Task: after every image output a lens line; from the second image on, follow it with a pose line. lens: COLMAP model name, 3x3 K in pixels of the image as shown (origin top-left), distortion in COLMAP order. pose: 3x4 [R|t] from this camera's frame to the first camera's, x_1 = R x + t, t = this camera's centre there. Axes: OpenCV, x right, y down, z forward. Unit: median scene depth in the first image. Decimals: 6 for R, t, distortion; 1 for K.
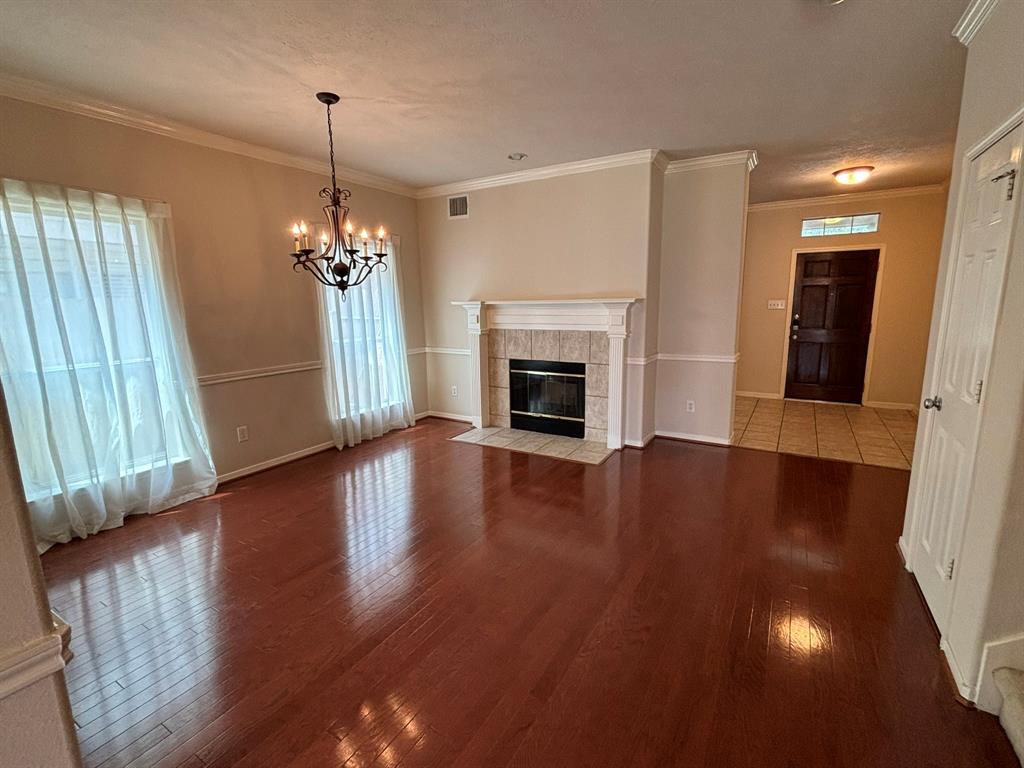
lens RADIAL K [[461.8, 0, 512.0], [0, 461.8, 384.0], [0, 0, 1]] dist [0.000976, 0.000022]
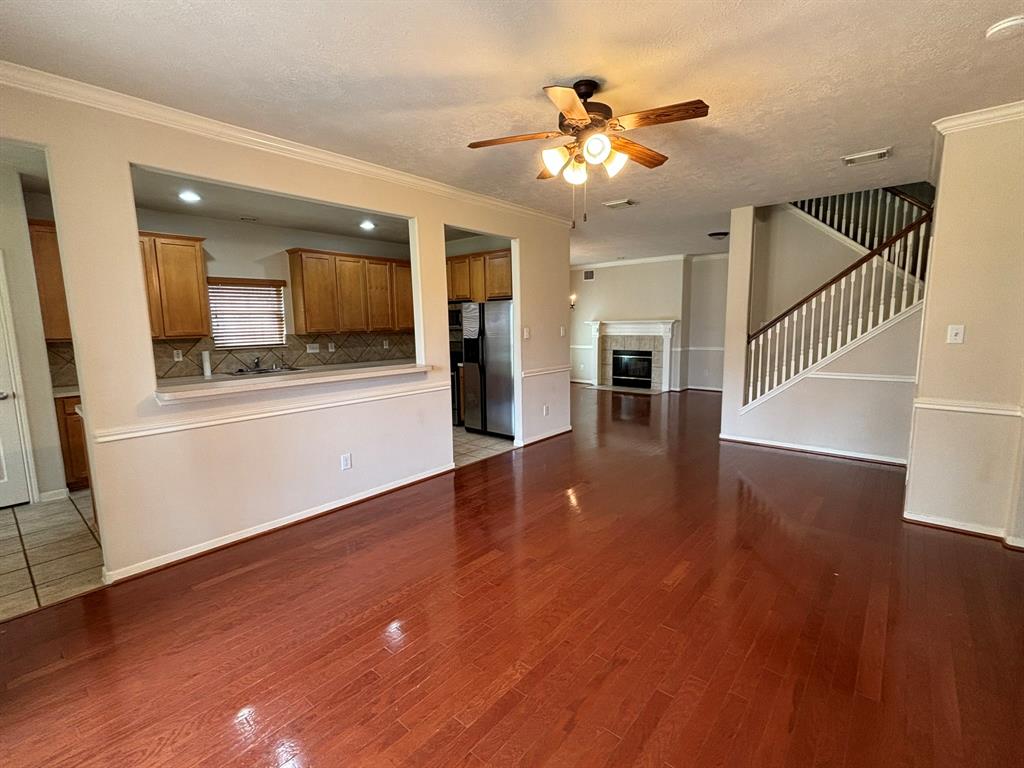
lens RADIAL K [[461.8, 0, 512.0], [0, 461.8, 384.0], [0, 0, 1]] dist [0.000976, 0.000022]
pose [[0.987305, 0.020425, -0.157516, -0.125808], [-0.026609, 0.998952, -0.037252, 0.188399], [0.156590, 0.040971, 0.986814, -1.089023]]
